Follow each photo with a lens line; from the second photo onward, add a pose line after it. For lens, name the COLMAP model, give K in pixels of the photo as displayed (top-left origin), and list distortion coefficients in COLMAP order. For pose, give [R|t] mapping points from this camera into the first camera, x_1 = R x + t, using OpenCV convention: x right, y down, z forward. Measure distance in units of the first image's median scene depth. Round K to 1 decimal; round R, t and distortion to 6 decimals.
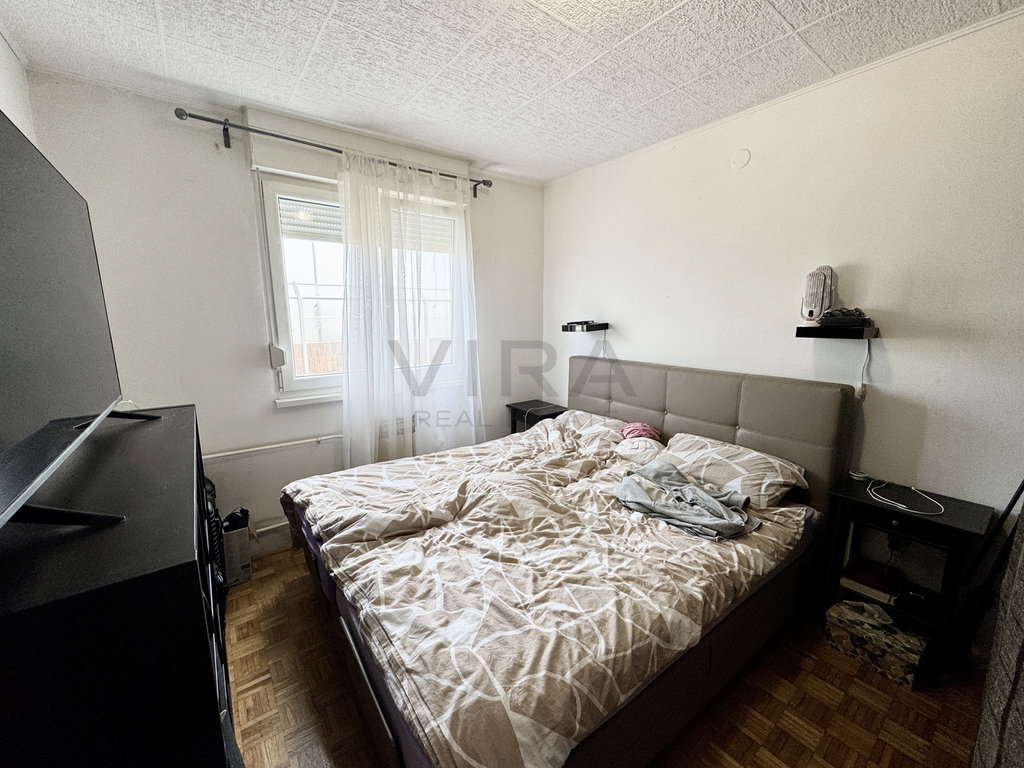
lens RADIAL K [[410.9, 0, 512.0], [0, 410.9, 384.0], [0, 0, 1]] dist [-0.002613, -0.000575]
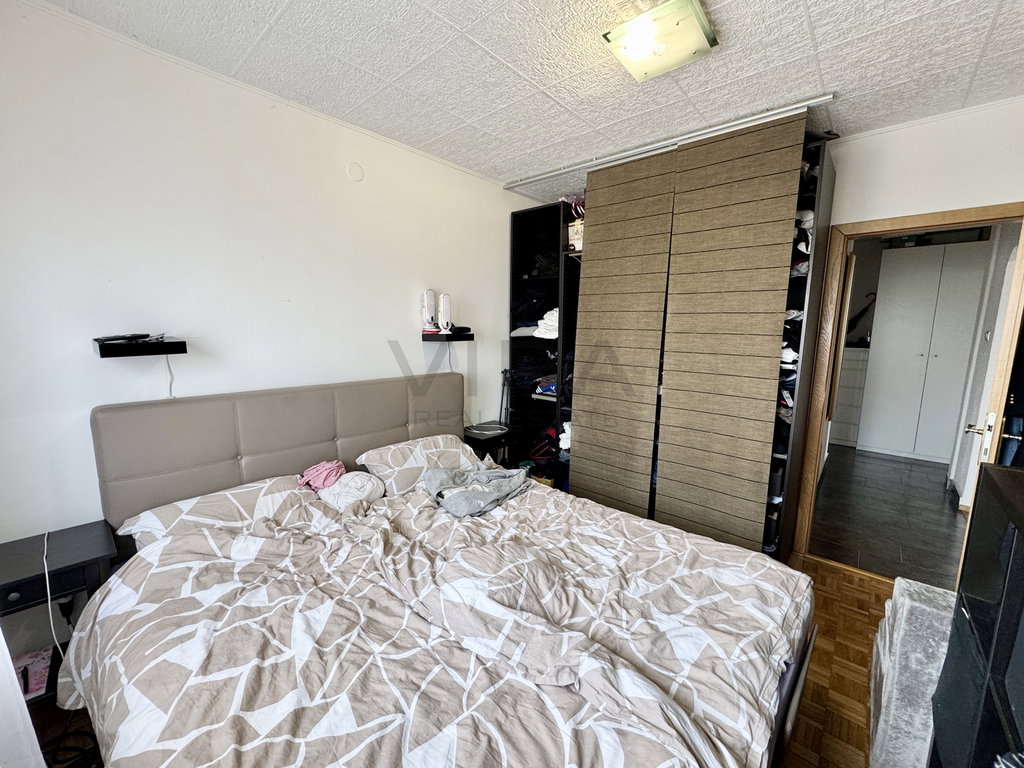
lens RADIAL K [[410.9, 0, 512.0], [0, 410.9, 384.0], [0, 0, 1]] dist [-0.002613, -0.000575]
pose [[-0.187408, -0.137558, 0.972603, -0.629973], [0.150635, 0.974410, 0.166839, -0.158954], [-0.970663, 0.177775, -0.161892, 0.975056]]
